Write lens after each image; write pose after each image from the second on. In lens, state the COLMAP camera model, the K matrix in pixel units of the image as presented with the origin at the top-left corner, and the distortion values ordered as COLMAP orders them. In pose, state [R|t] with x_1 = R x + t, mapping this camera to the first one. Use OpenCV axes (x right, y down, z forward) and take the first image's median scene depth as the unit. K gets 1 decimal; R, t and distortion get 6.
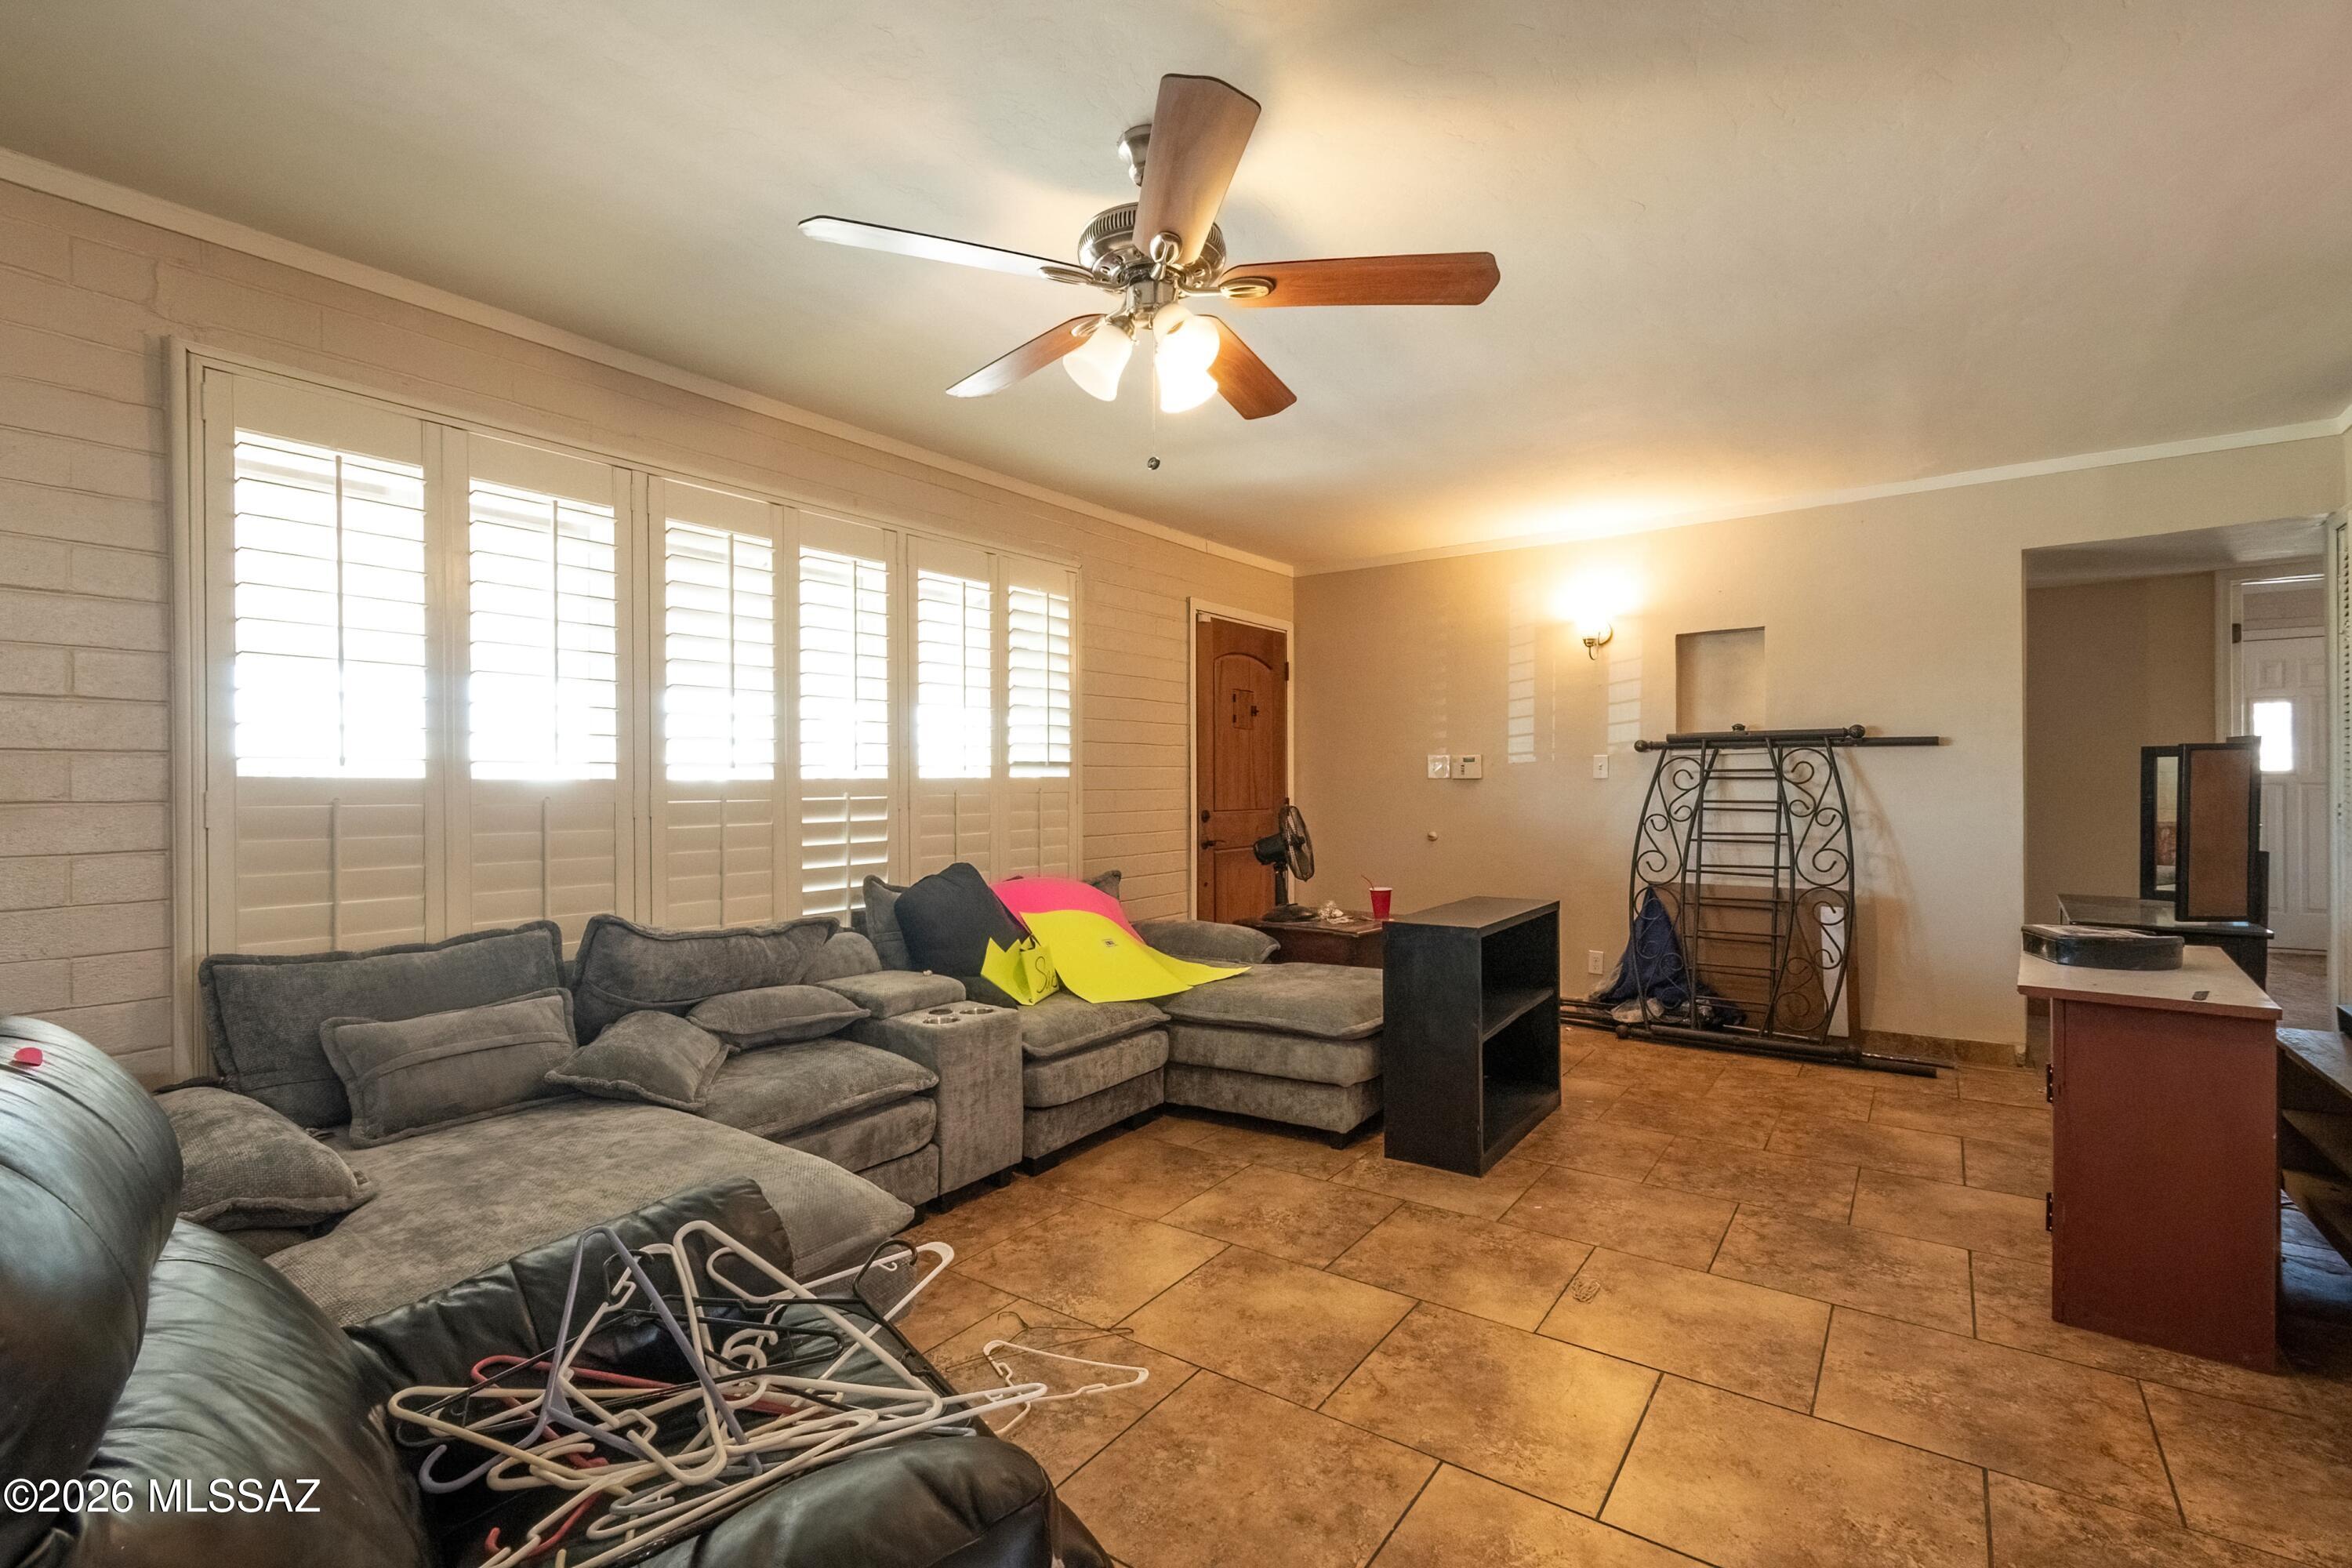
lens RADIAL K [[1047.5, 0, 1178.6], [0, 1047.5, 785.9], [0, 0, 1]] dist [0.008146, -0.004425]
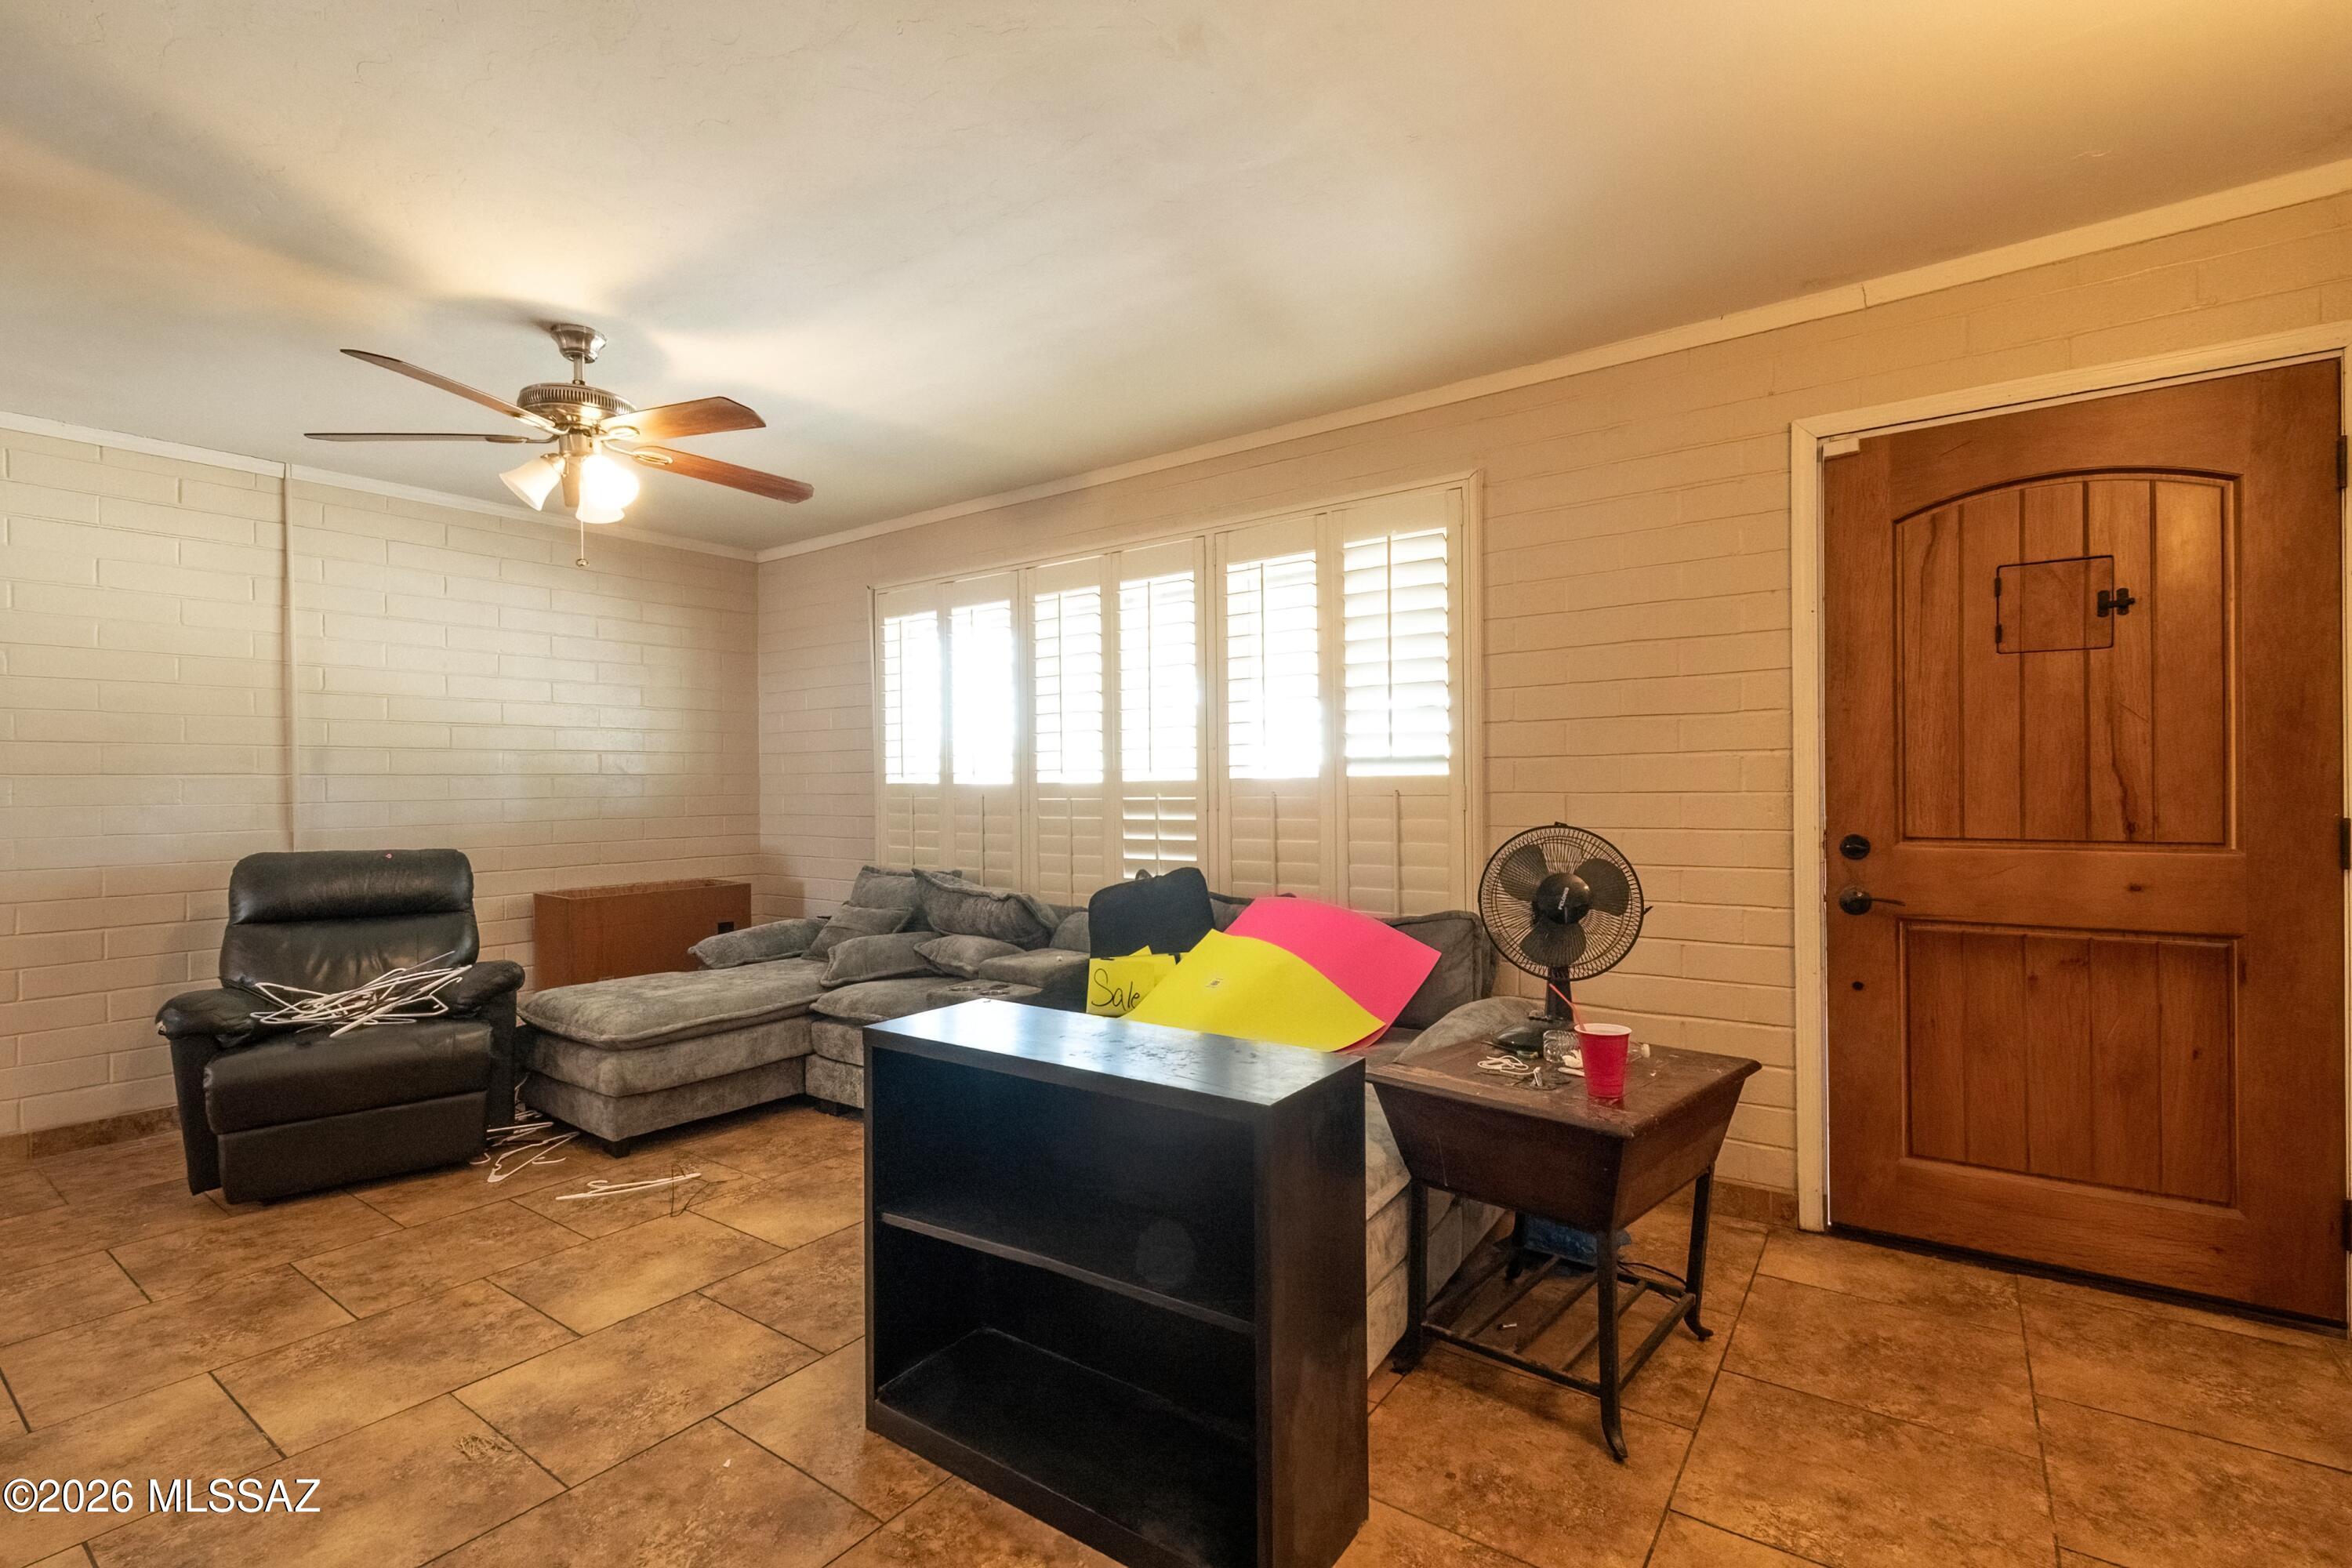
lens RADIAL K [[1047.5, 0, 1177.8], [0, 1047.5, 791.9], [0, 0, 1]] dist [0.008146, -0.004425]
pose [[-0.000171, 0.015689, -0.999877, 0.909504], [0.007740, 0.999847, 0.015688, -0.014303], [0.999970, -0.007736, -0.000292, 1.190301]]
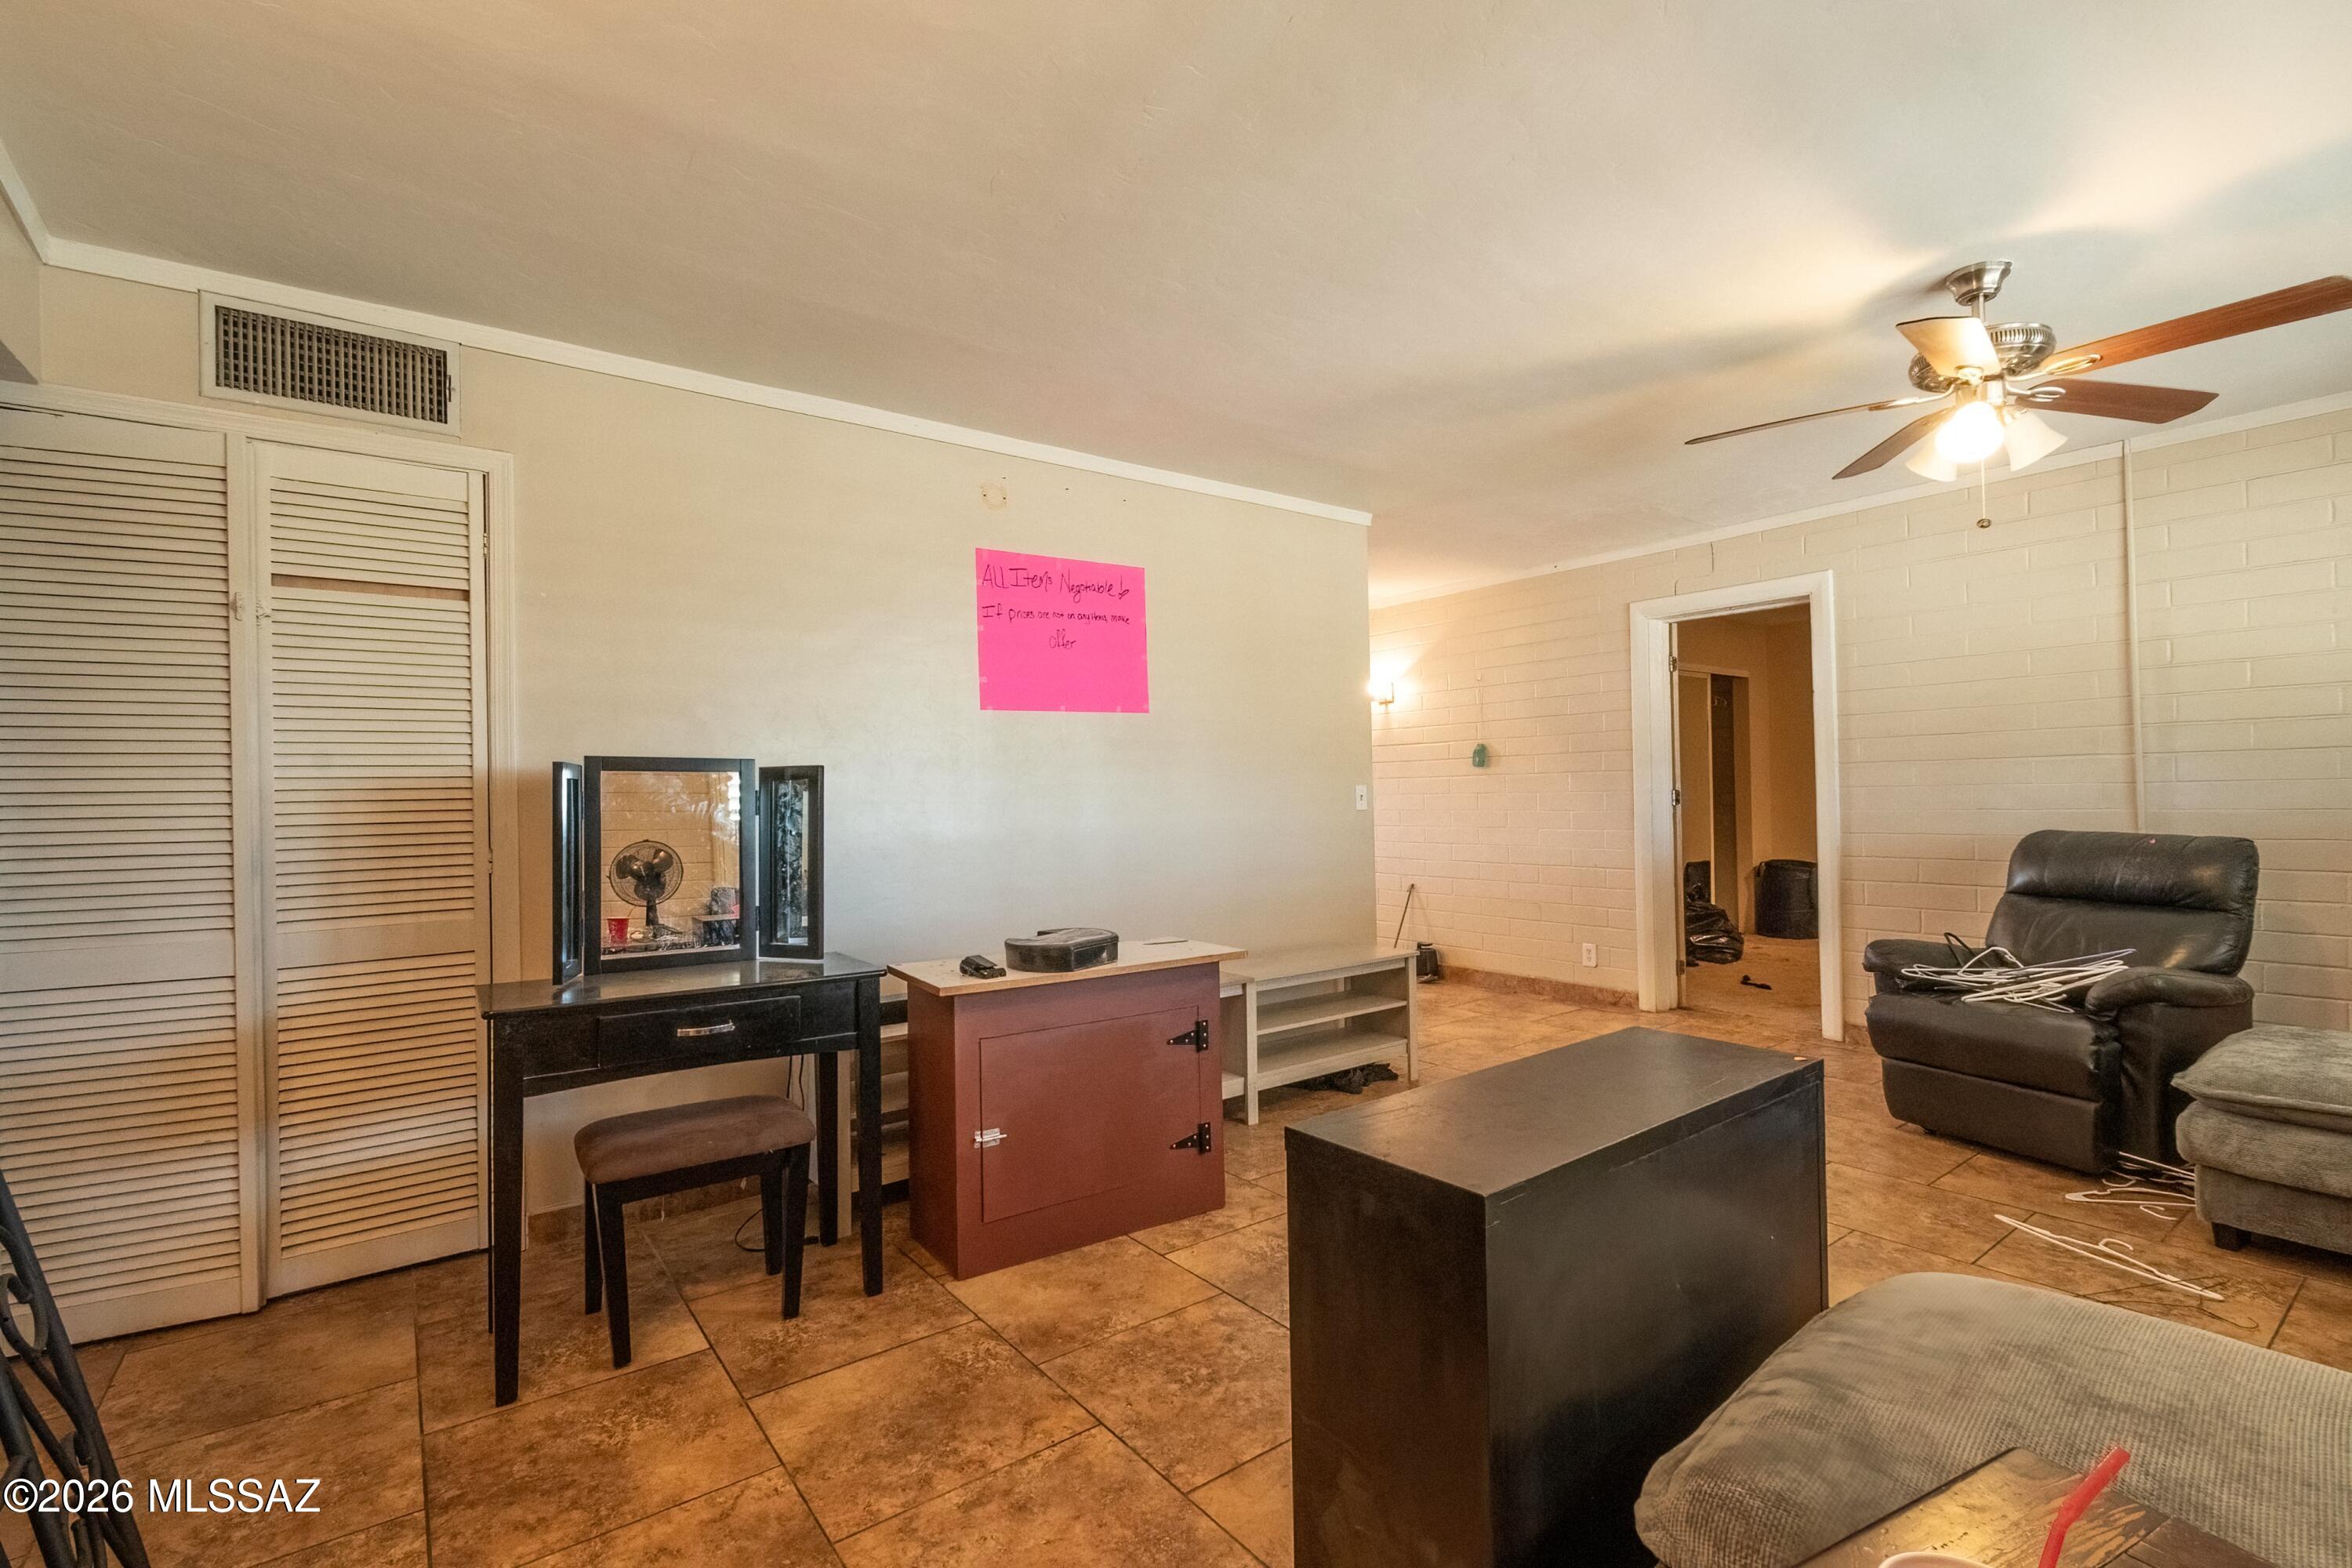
lens RADIAL K [[1047.5, 0, 1175.8], [0, 1047.5, 785.5], [0, 0, 1]] dist [0.008146, -0.004425]
pose [[-0.954598, 0.027490, 0.296625, 0.357341], [0.026239, 0.999622, -0.008200, -0.005117], [-0.296739, -0.000045, -0.954959, 1.658408]]
